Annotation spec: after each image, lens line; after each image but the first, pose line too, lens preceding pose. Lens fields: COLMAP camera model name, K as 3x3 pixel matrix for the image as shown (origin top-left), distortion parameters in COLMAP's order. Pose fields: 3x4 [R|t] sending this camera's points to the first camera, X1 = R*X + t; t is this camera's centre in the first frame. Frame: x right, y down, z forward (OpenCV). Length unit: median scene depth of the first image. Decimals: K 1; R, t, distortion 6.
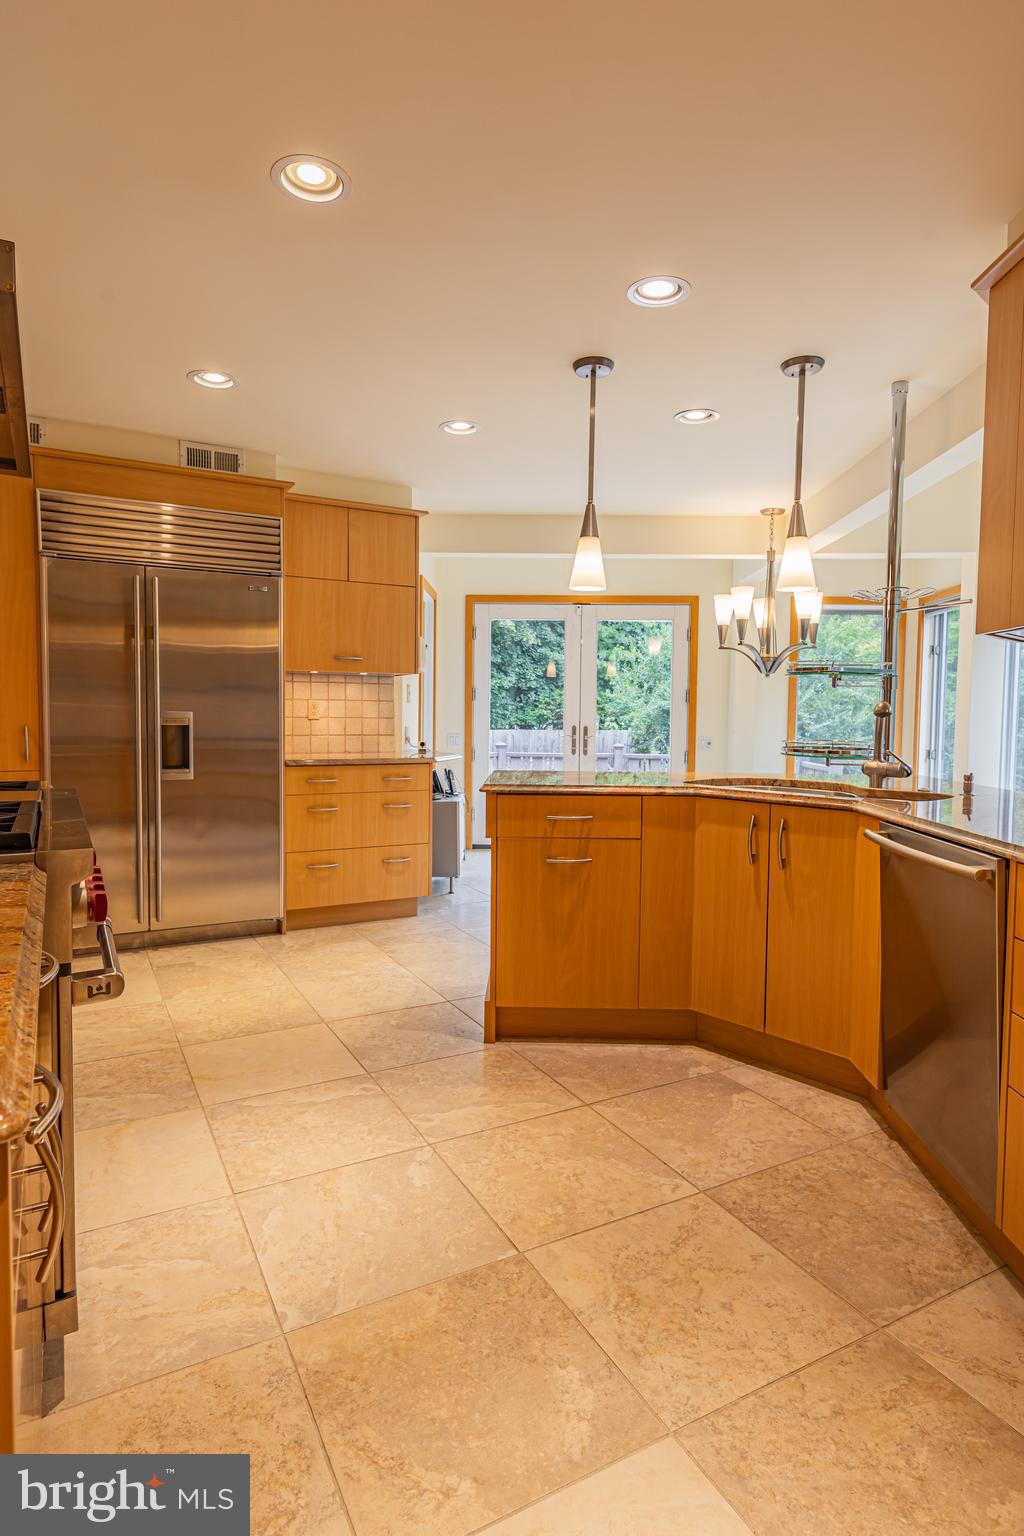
lens RADIAL K [[842.5, 0, 512.0], [0, 842.5, 768.0], [0, 0, 1]] dist [0.040678, 0.000064]
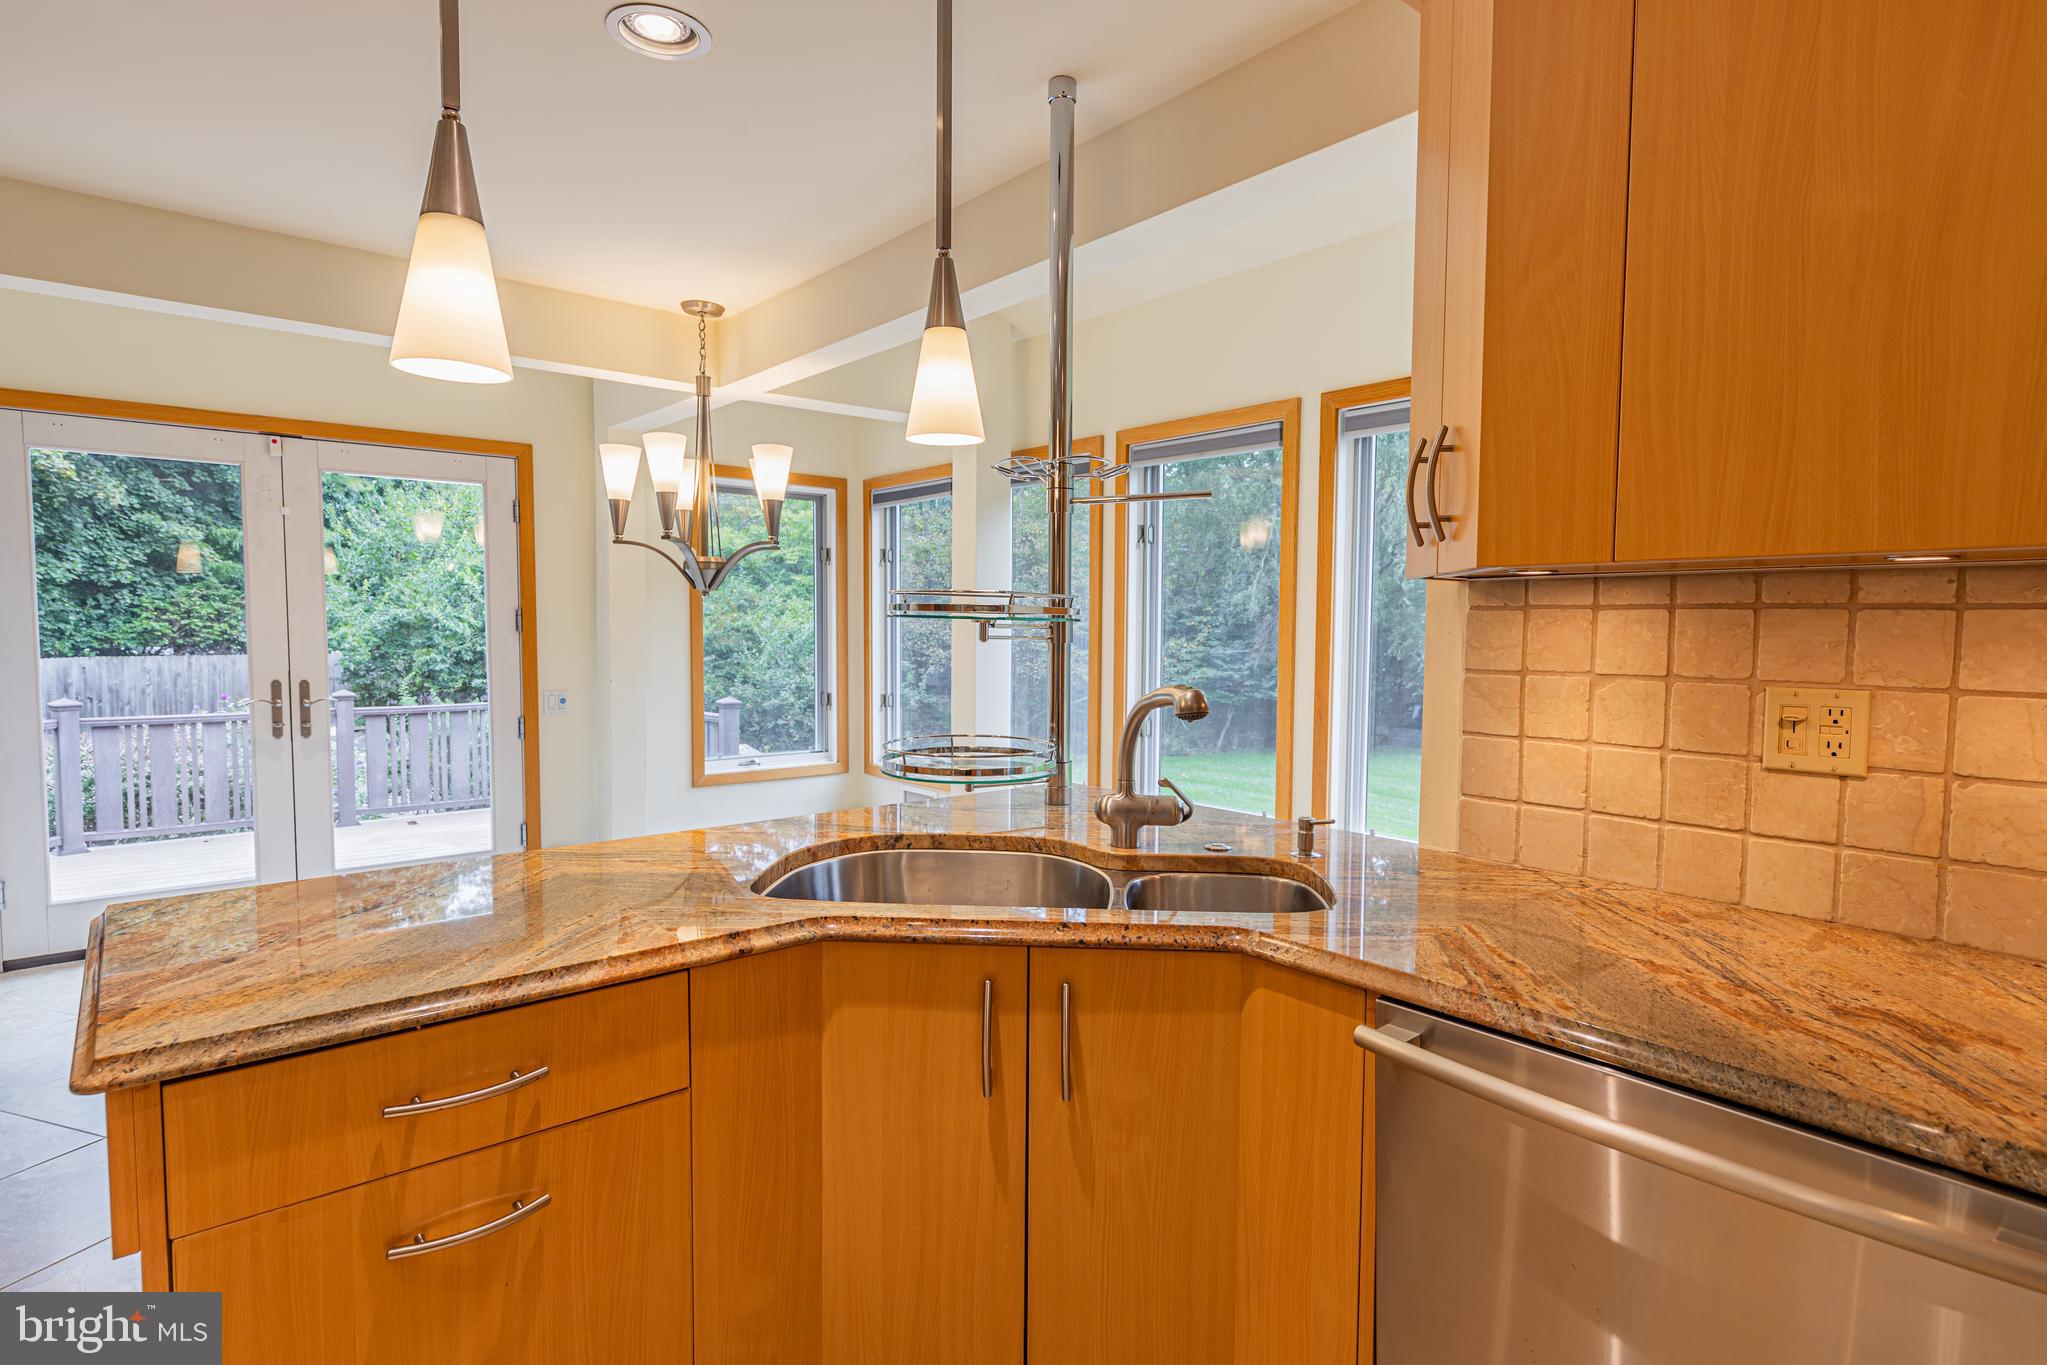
lens RADIAL K [[1022.5, 0, 992.0], [0, 1022.5, 680.4], [0, 0, 1]] dist [0.008152, 0.000206]
pose [[0.743880, -0.049492, 0.666478, -0.015205], [0.048196, 0.998630, 0.020365, -0.042269], [-0.666573, 0.016973, 0.745247, 0.270091]]
